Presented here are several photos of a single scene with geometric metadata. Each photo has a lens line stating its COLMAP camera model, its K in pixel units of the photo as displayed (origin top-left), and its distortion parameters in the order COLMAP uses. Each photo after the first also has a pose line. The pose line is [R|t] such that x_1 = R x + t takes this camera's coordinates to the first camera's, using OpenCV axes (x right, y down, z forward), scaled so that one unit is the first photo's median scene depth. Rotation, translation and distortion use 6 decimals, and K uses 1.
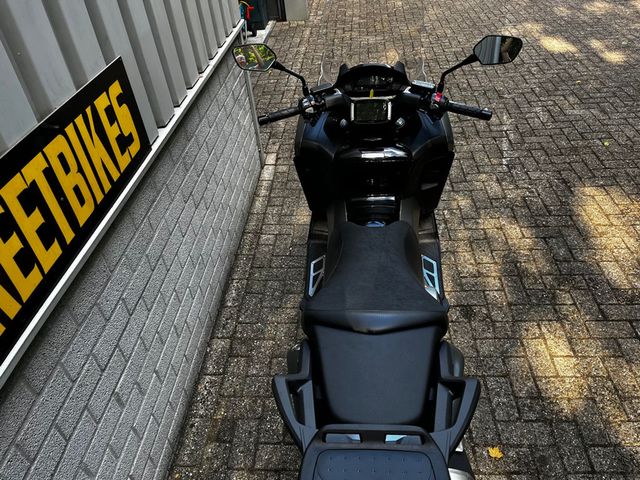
lens RADIAL K [[486.5, 0, 320.3], [0, 486.5, 235.2], [0, 0, 1]] dist [0.072109, -0.103784]
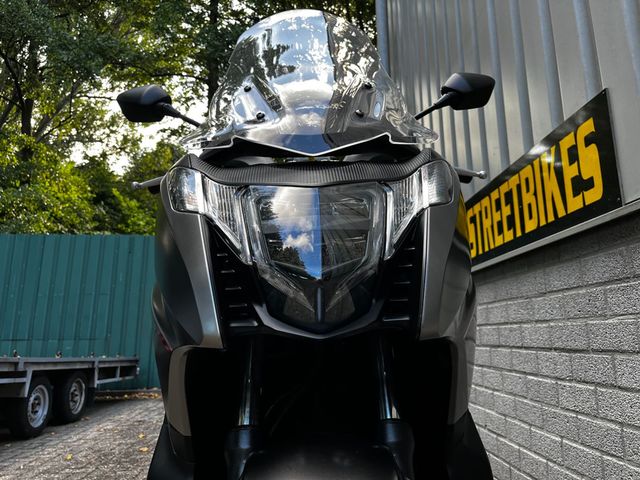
lens RADIAL K [[488.8, 0, 322.5], [0, 488.8, 237.9], [0, 0, 1]] dist [0.064706, -0.095581]
pose [[-0.989226, 0.081731, -0.121454, 0.126535], [0.019702, 0.896421, 0.442765, -0.339237], [0.145062, 0.435602, -0.888374, 1.175127]]
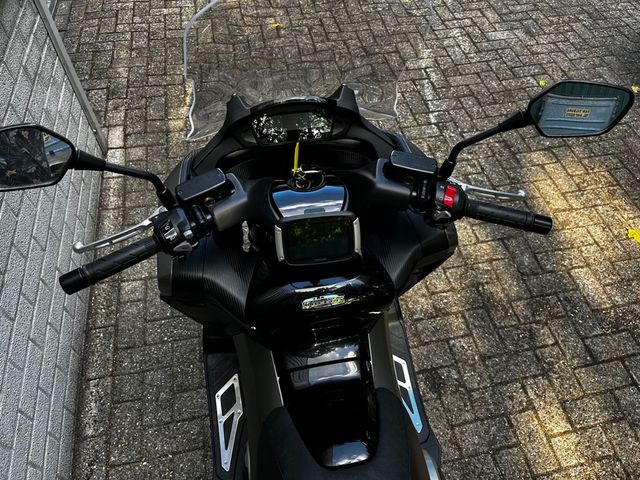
lens RADIAL K [[490.6, 0, 326.2], [0, 490.6, 235.8], [0, 0, 1]] dist [0.057141, -0.091508]
pose [[0.961160, -0.149958, 0.231698, 0.001021], [0.093359, 0.966678, 0.238365, -0.254373], [-0.259722, -0.207476, 0.943132, 0.384737]]
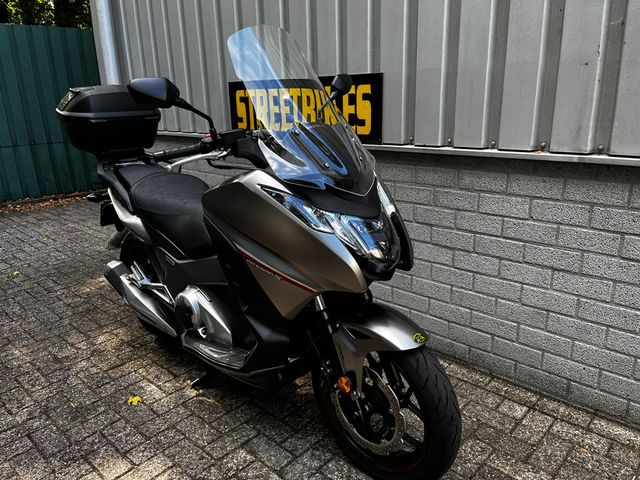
lens RADIAL K [[484.5, 0, 328.6], [0, 484.5, 243.3], [0, 0, 1]] dist [0.051474, -0.077261]
pose [[-0.629583, 0.316319, -0.709625, 0.577614], [-0.408360, 0.642299, 0.648609, -0.597759], [0.660959, 0.698136, -0.275209, 1.081878]]
